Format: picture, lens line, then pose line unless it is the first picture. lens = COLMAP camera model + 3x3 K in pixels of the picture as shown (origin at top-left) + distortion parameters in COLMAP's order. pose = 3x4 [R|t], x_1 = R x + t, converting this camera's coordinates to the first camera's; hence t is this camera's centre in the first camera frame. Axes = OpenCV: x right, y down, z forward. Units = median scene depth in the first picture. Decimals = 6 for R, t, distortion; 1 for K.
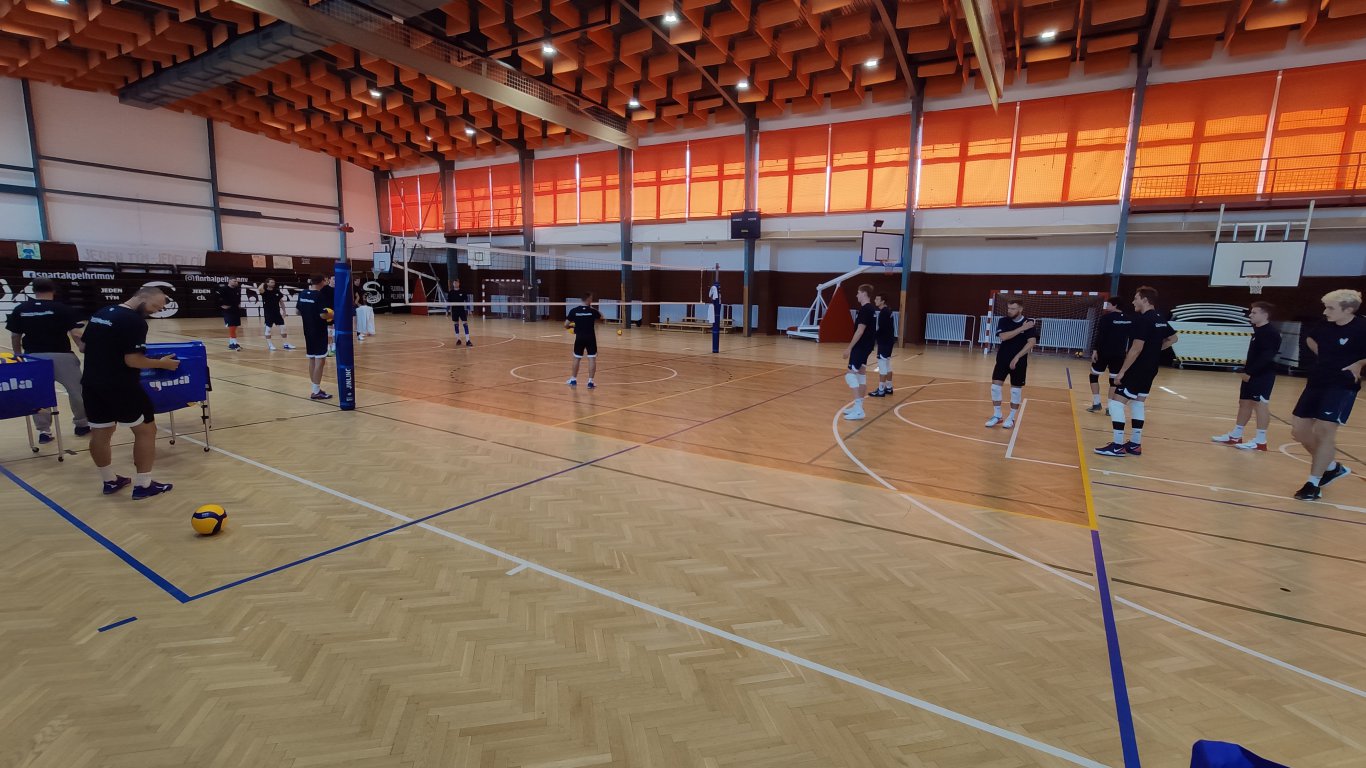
lens RADIAL K [[586.6, 0, 683.0], [0, 586.6, 384.0], [0, 0, 1]] dist [-0.023621, 0.000337]
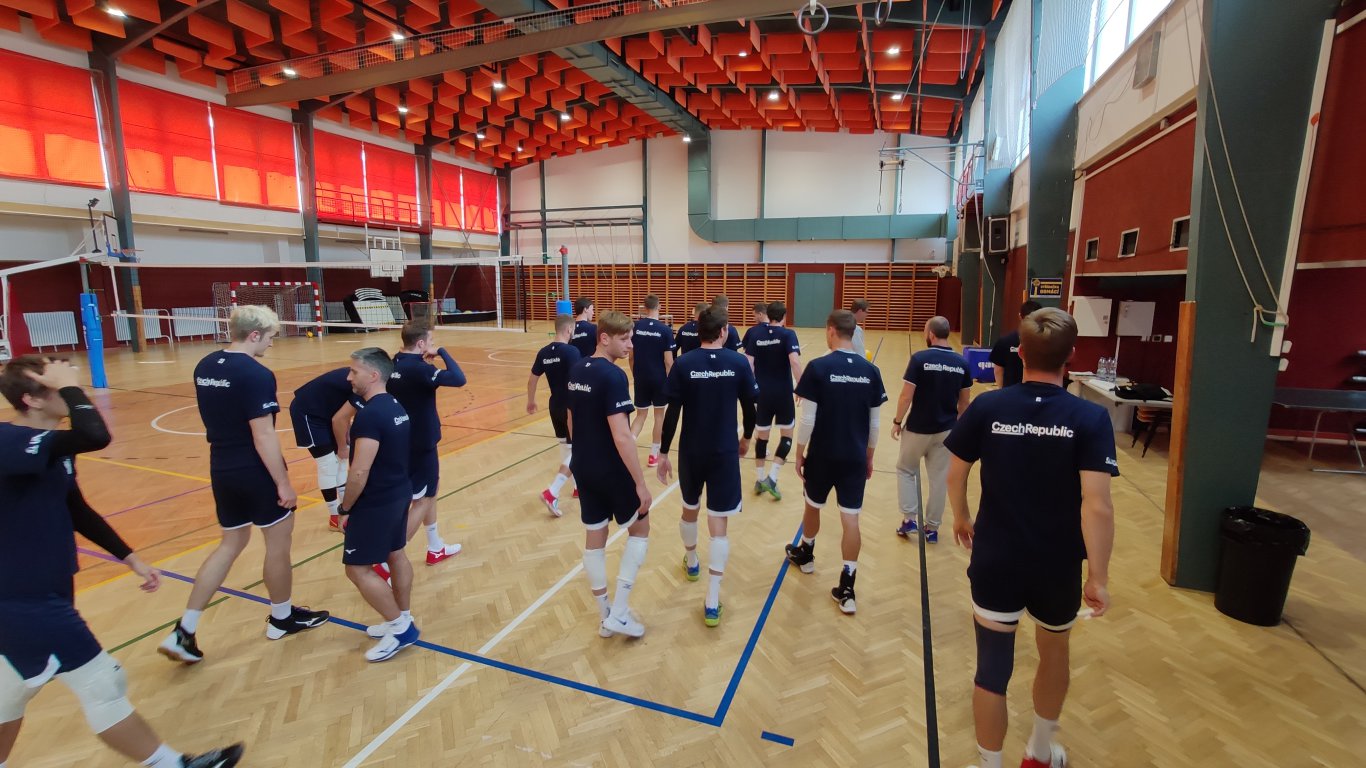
lens RADIAL K [[586.6, 0, 683.0], [0, 586.6, 384.0], [0, 0, 1]] dist [-0.023621, 0.000337]
pose [[-0.197058, -0.183935, 0.962983, -0.798636], [0.151792, 0.964674, 0.215320, -0.102313], [-0.968570, 0.188604, -0.162176, 0.499484]]
